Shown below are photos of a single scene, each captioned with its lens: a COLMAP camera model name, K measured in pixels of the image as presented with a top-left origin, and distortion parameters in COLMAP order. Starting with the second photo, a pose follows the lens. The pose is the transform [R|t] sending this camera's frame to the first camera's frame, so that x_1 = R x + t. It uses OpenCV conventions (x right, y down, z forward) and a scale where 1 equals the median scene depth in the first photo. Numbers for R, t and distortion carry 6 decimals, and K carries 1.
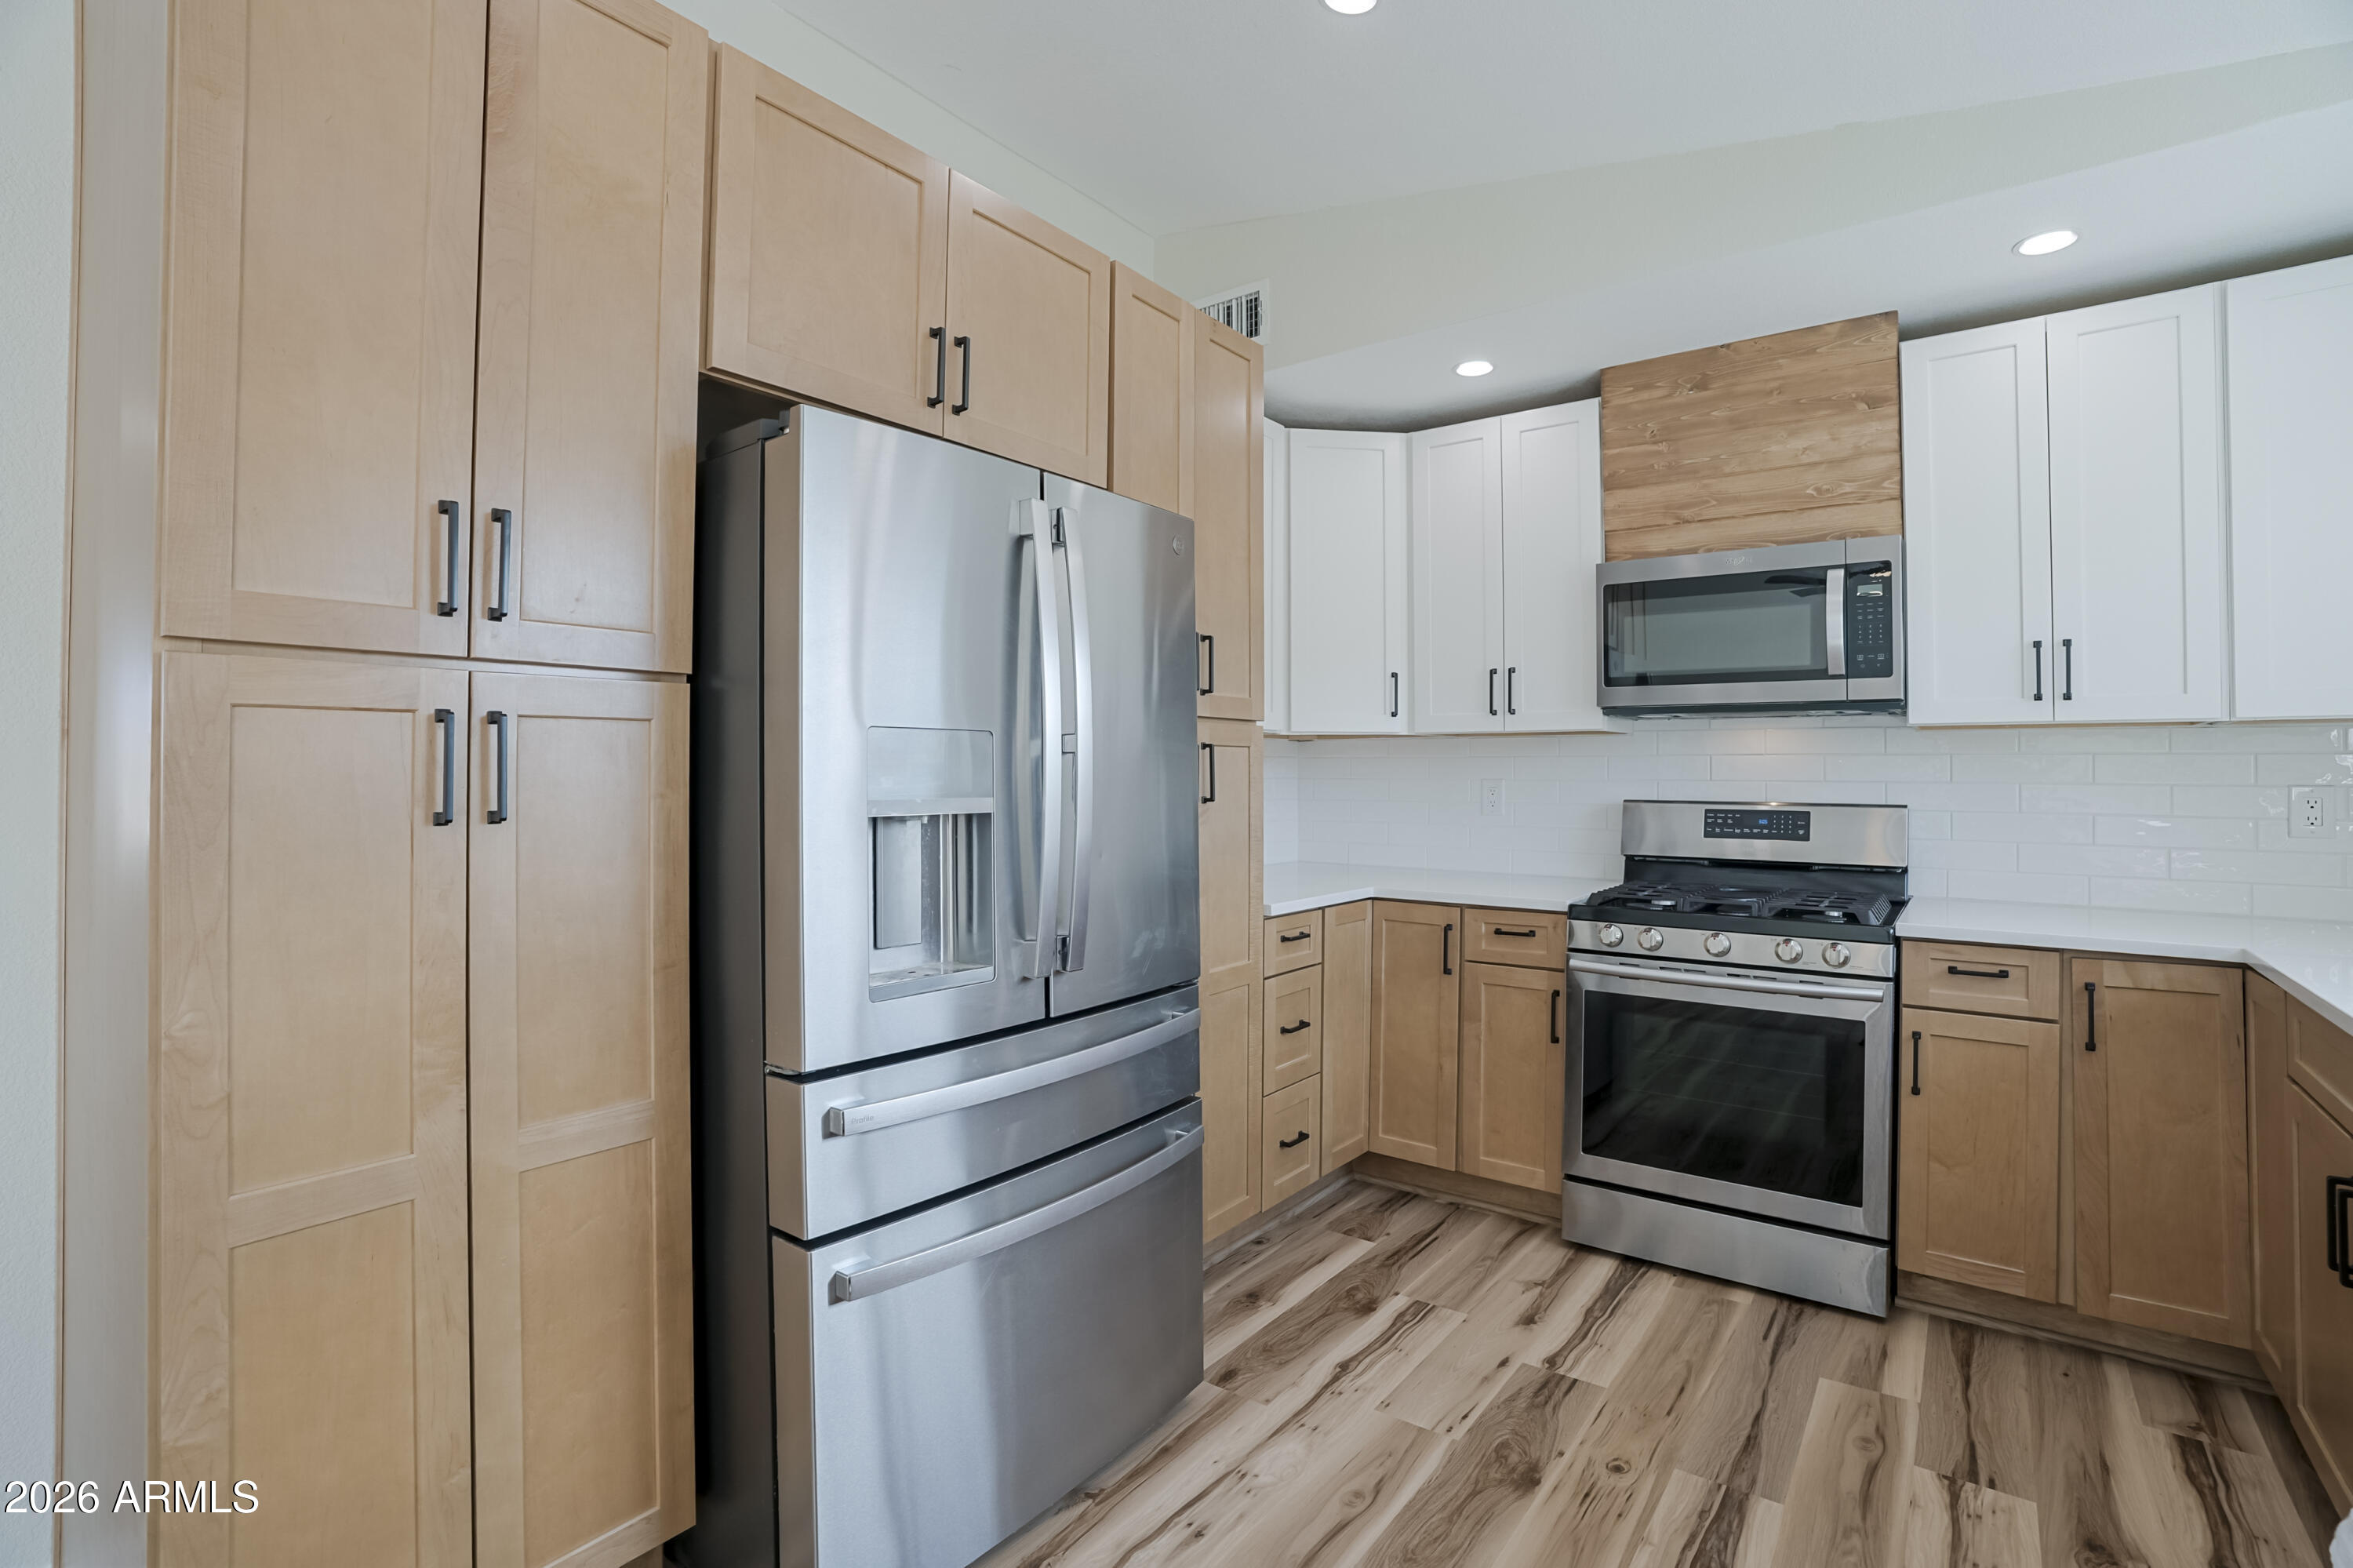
lens RADIAL K [[1098.0, 0, 1165.3], [0, 1098.0, 755.0], [0, 0, 1]] dist [-0.064338, 0.023489]
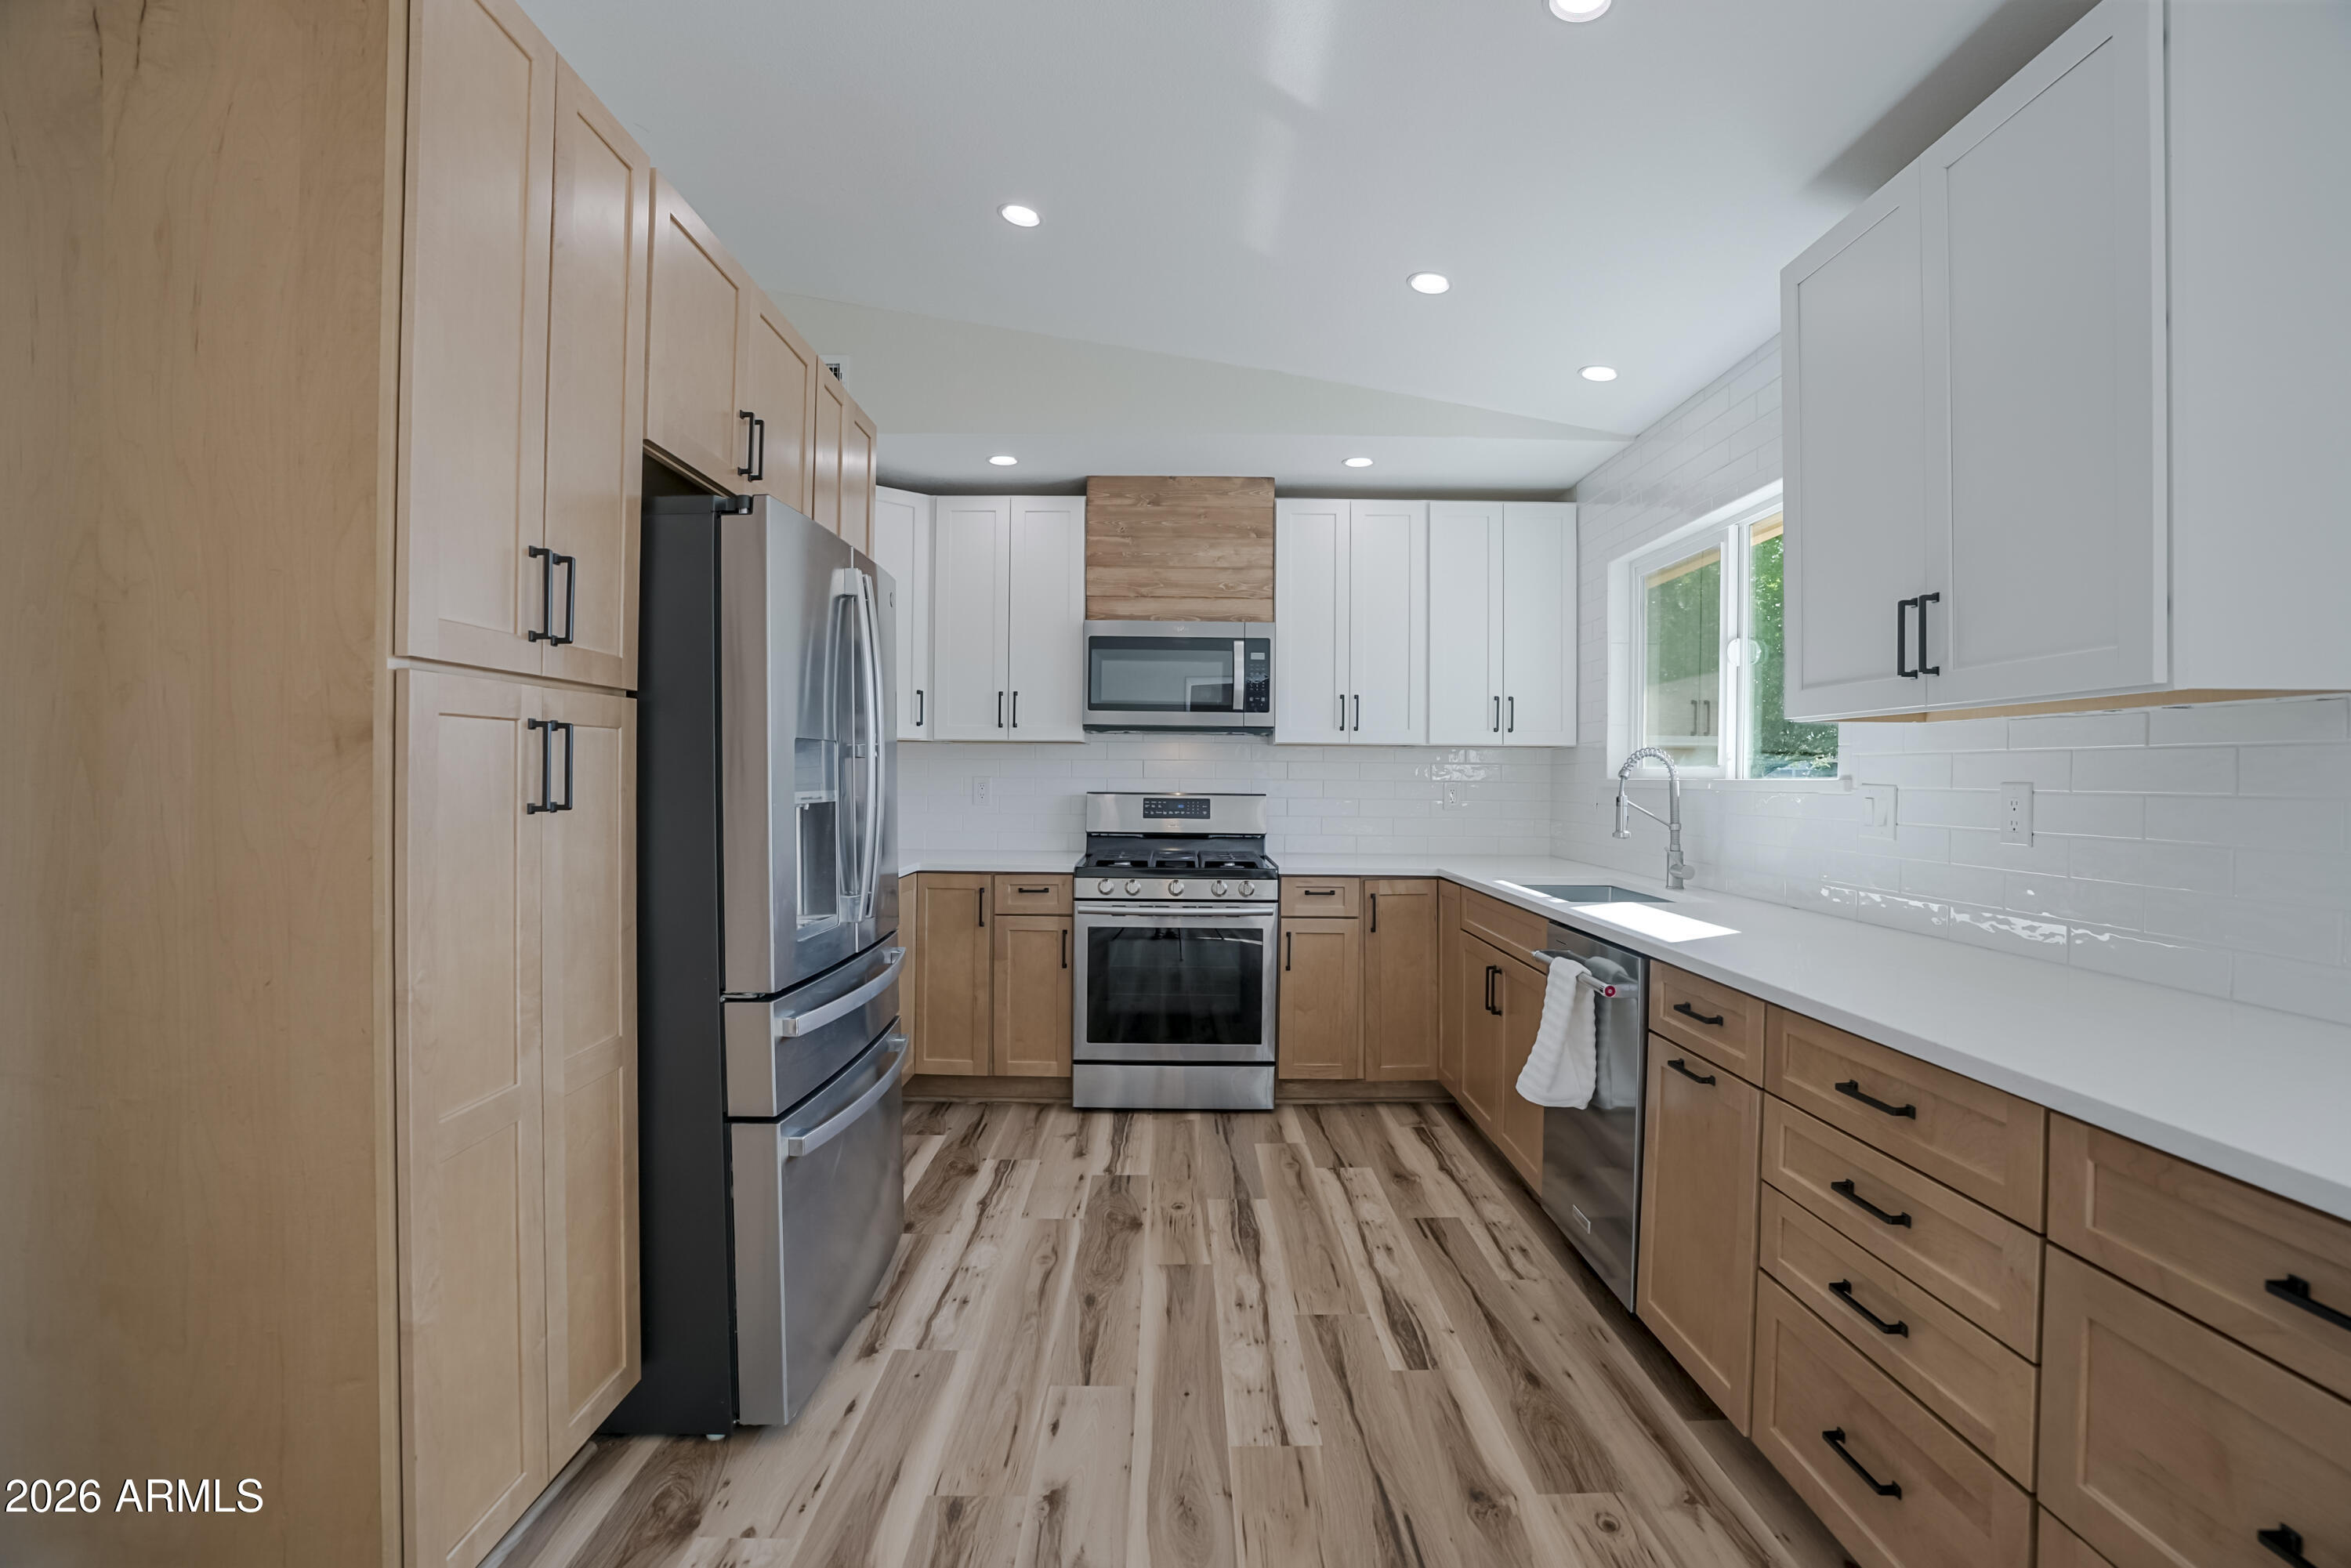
lens RADIAL K [[1092.2, 0, 1157.9], [0, 1092.2, 779.0], [0, 0, 1]] dist [-0.066271, 0.027596]
pose [[0.804825, 0.000165, 0.593512, -0.401700], [-0.014601, 0.999703, 0.019521, -0.004011], [-0.593333, -0.024377, 0.804588, -0.196233]]
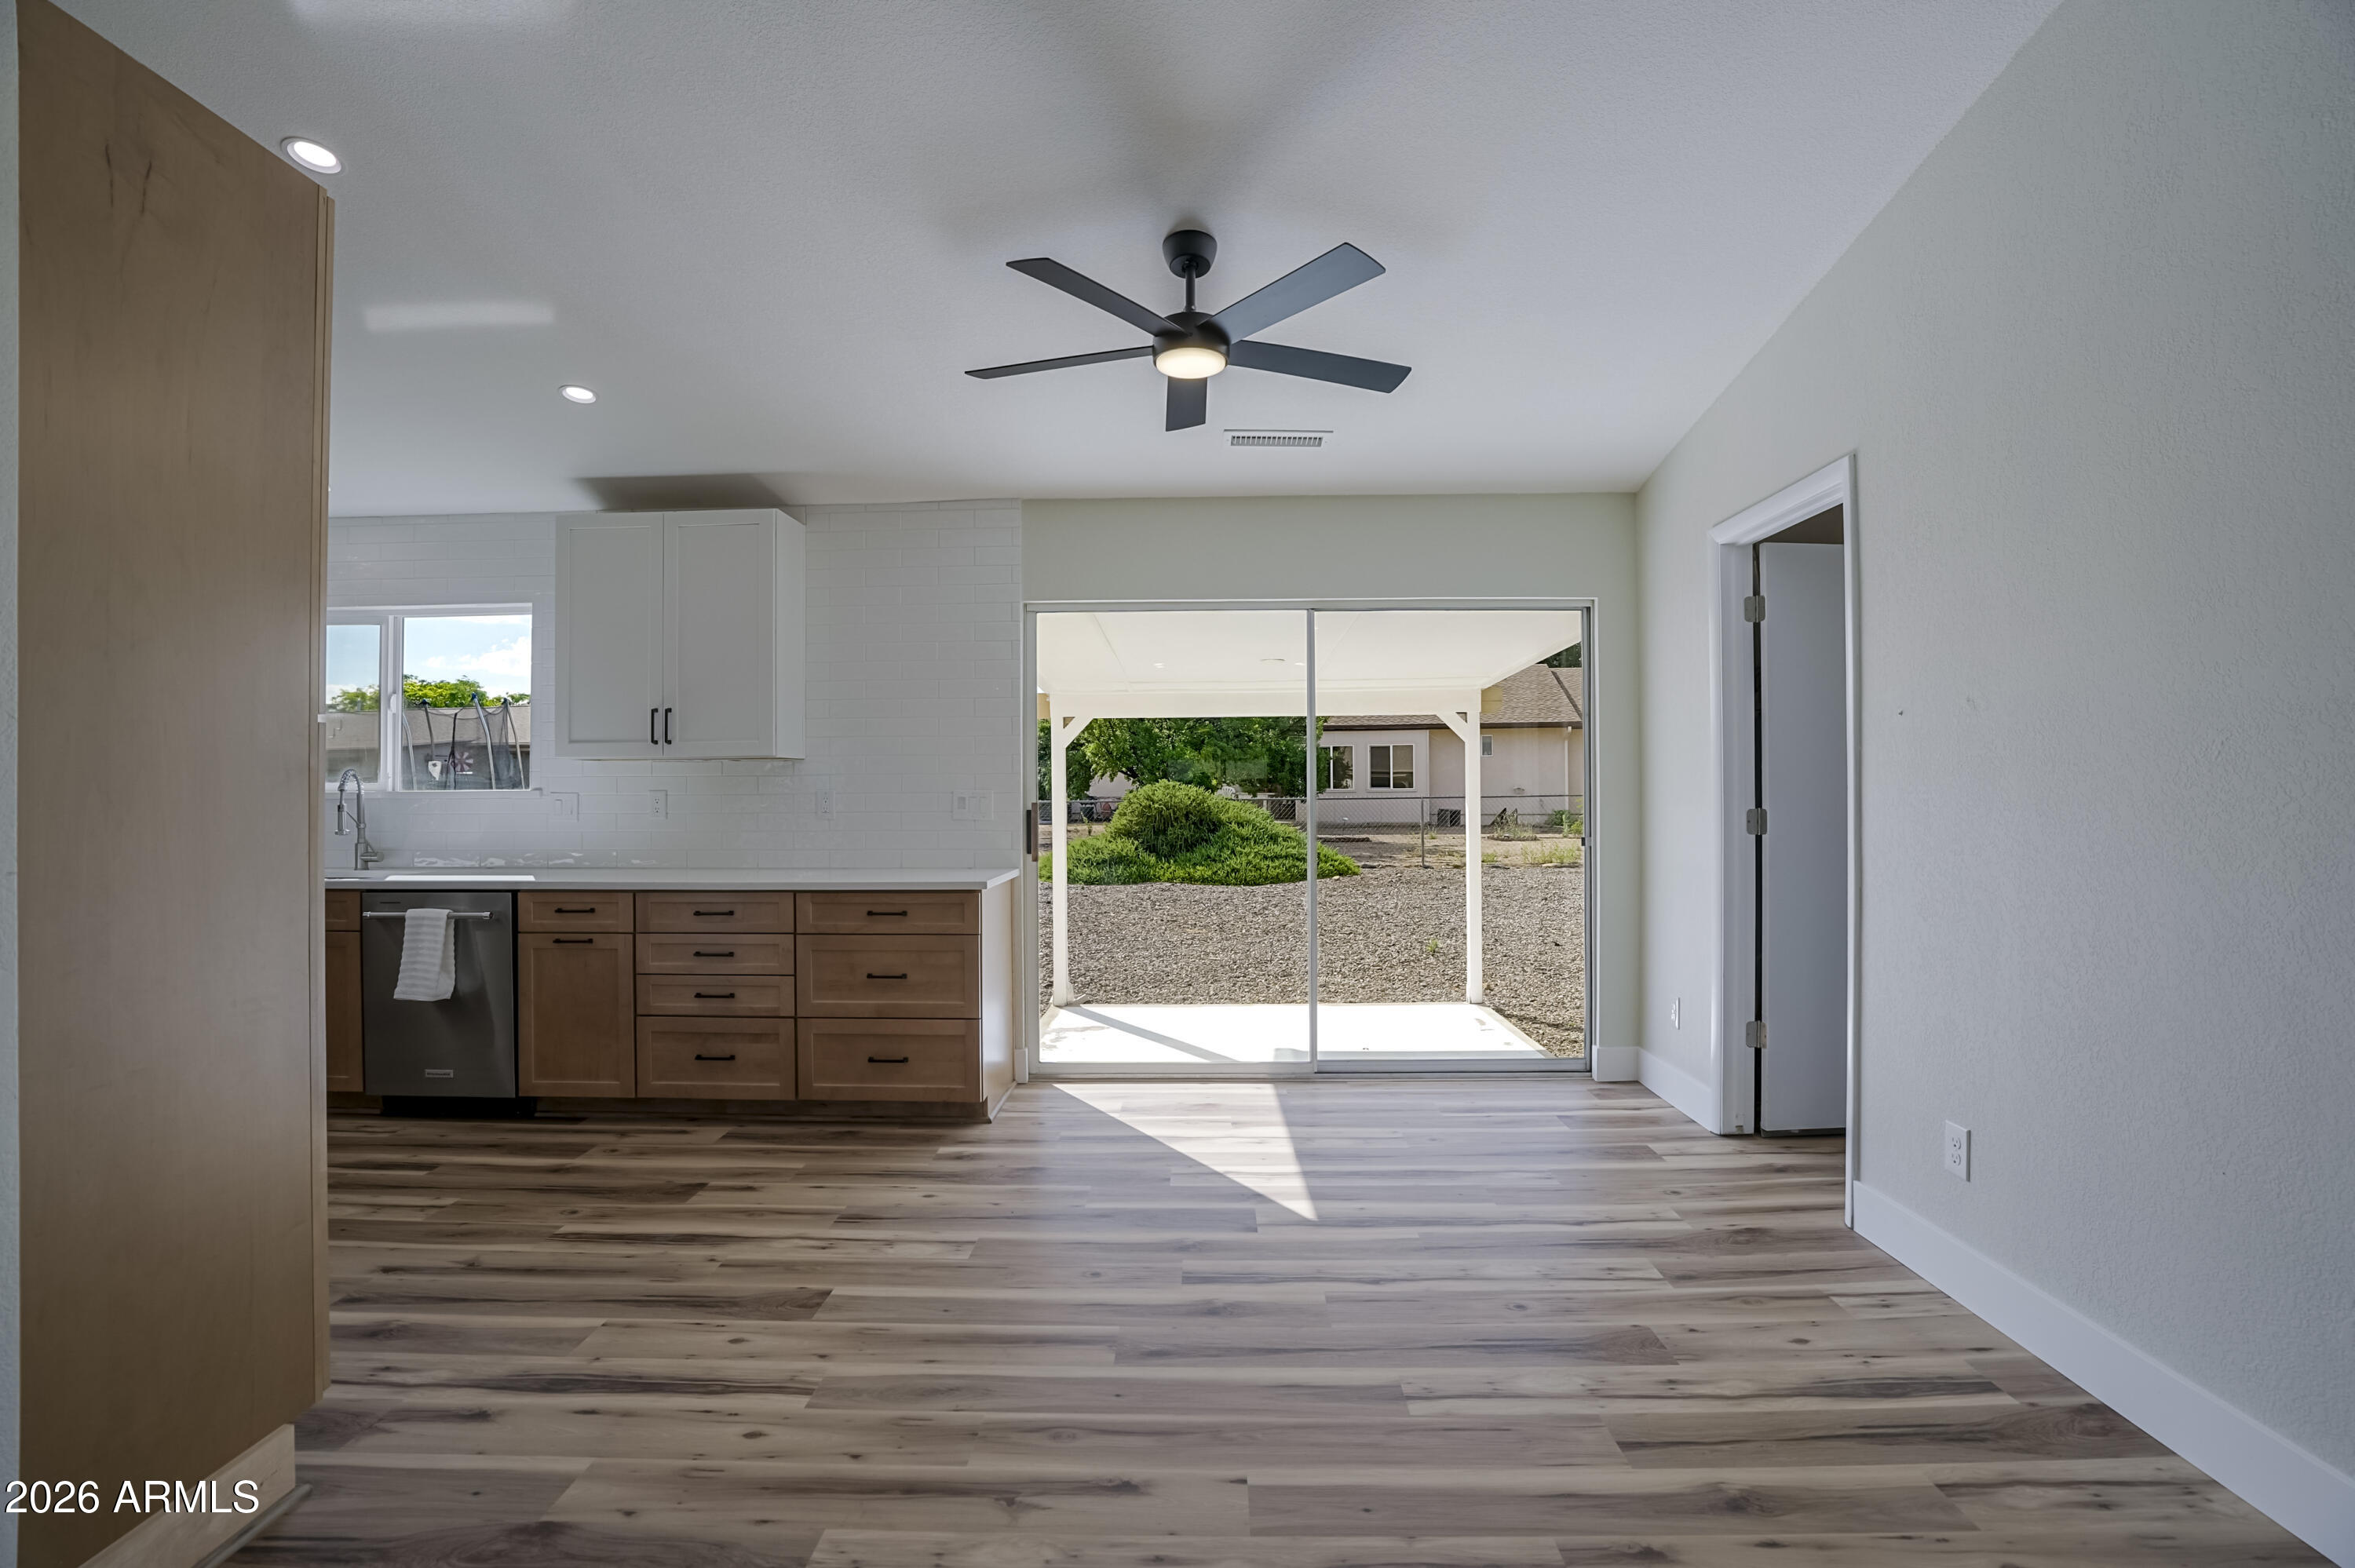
lens RADIAL K [[1099.7, 0, 1177.5], [0, 1099.7, 784.0], [0, 0, 1]] dist [-0.041513, -0.000047]
pose [[-0.586440, 0.004476, 0.809980, -1.312596], [-0.010894, 0.999851, -0.013413, 0.008143], [-0.809919, -0.016690, -0.586304, 0.372772]]
